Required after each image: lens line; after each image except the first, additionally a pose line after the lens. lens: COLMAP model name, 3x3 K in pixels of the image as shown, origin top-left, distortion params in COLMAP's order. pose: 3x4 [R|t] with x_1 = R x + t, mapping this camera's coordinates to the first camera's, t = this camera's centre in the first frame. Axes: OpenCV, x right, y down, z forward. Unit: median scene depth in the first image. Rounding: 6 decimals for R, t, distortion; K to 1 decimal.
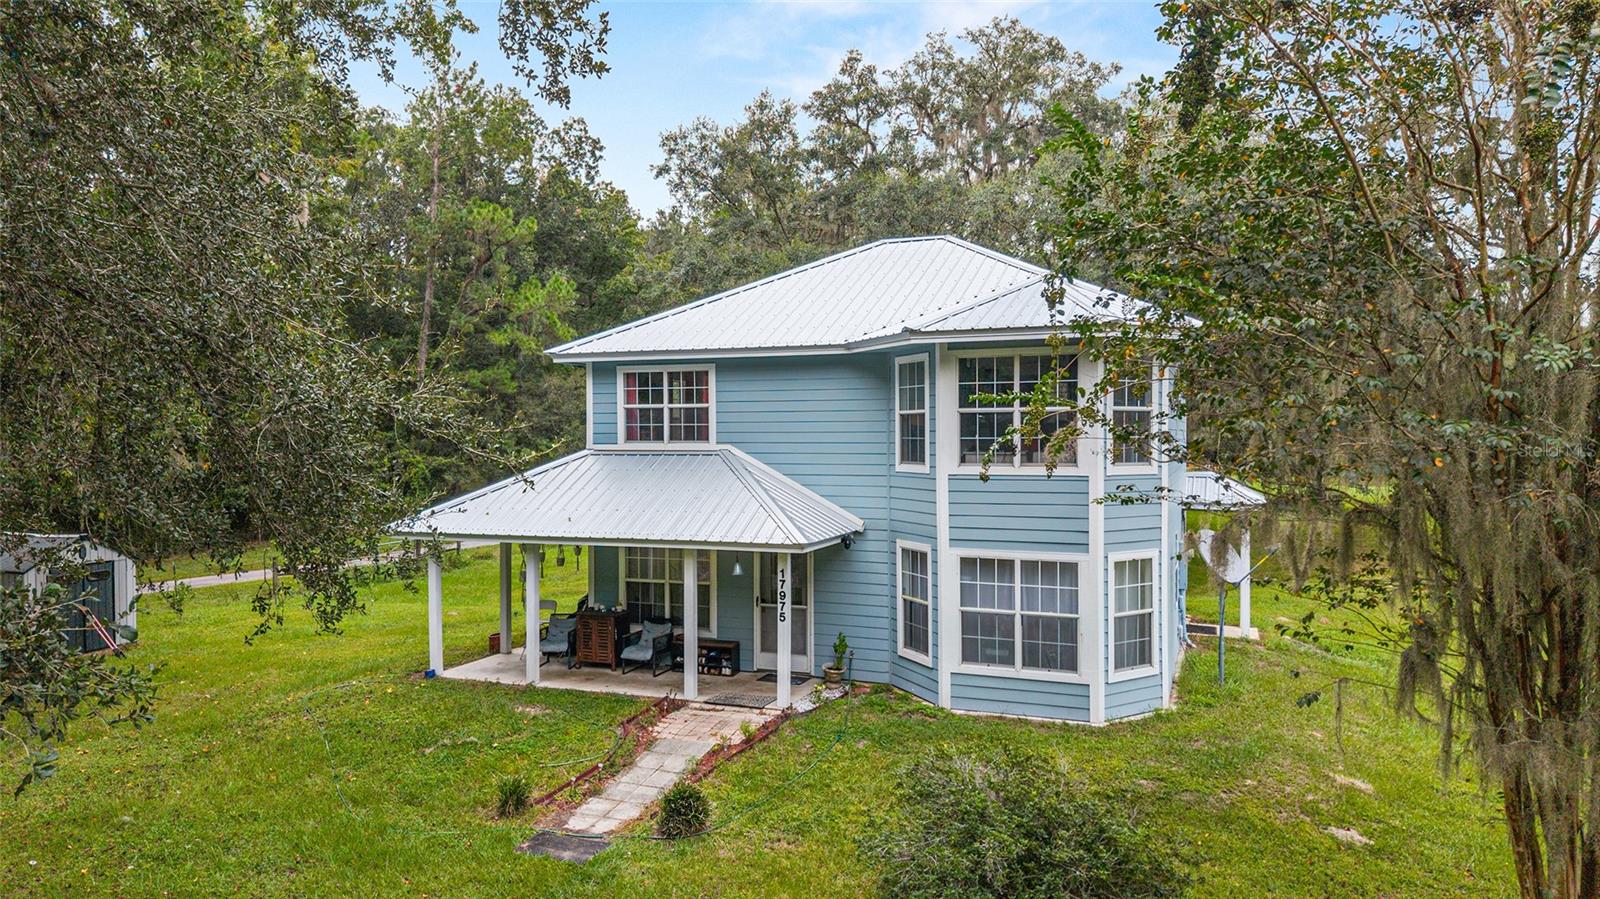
lens RADIAL K [[1079.5, 0, 800.0], [0, 1079.5, 449.5], [0, 0, 1]] dist [0.003452, -0.001920]
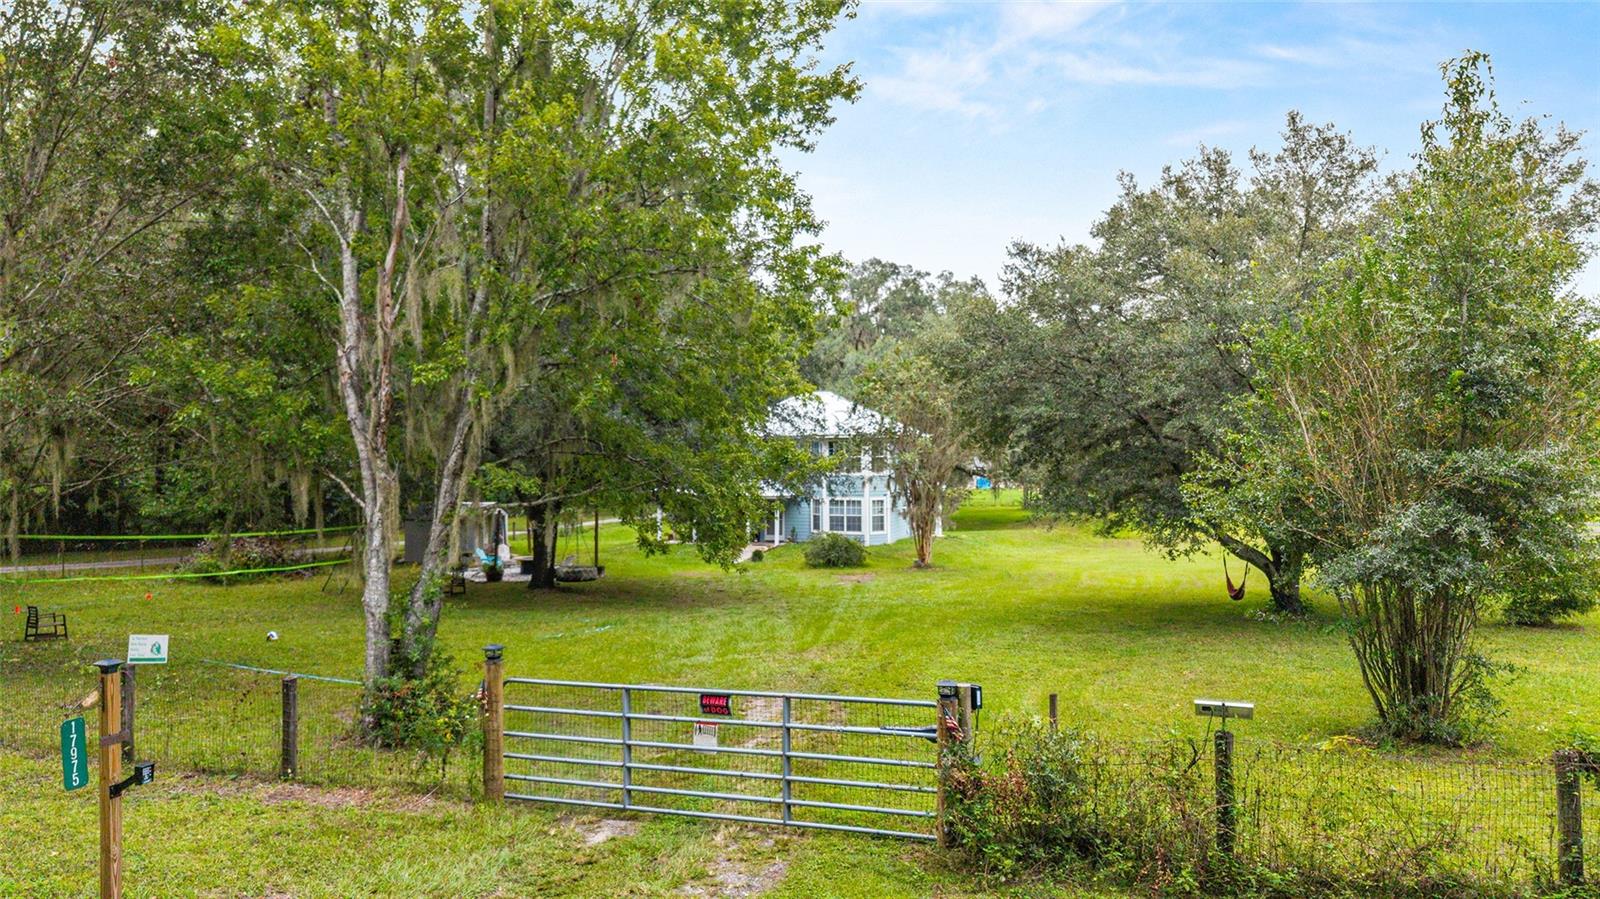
lens RADIAL K [[1079.5, 0, 800.0], [0, 1079.5, 449.5], [0, 0, 1]] dist [0.003452, -0.001920]
pose [[0.997329, 0.000754, 0.073040, -0.179633], [0.003170, 0.998558, -0.053590, 0.112685], [-0.072975, 0.053678, 0.995888, -2.231710]]
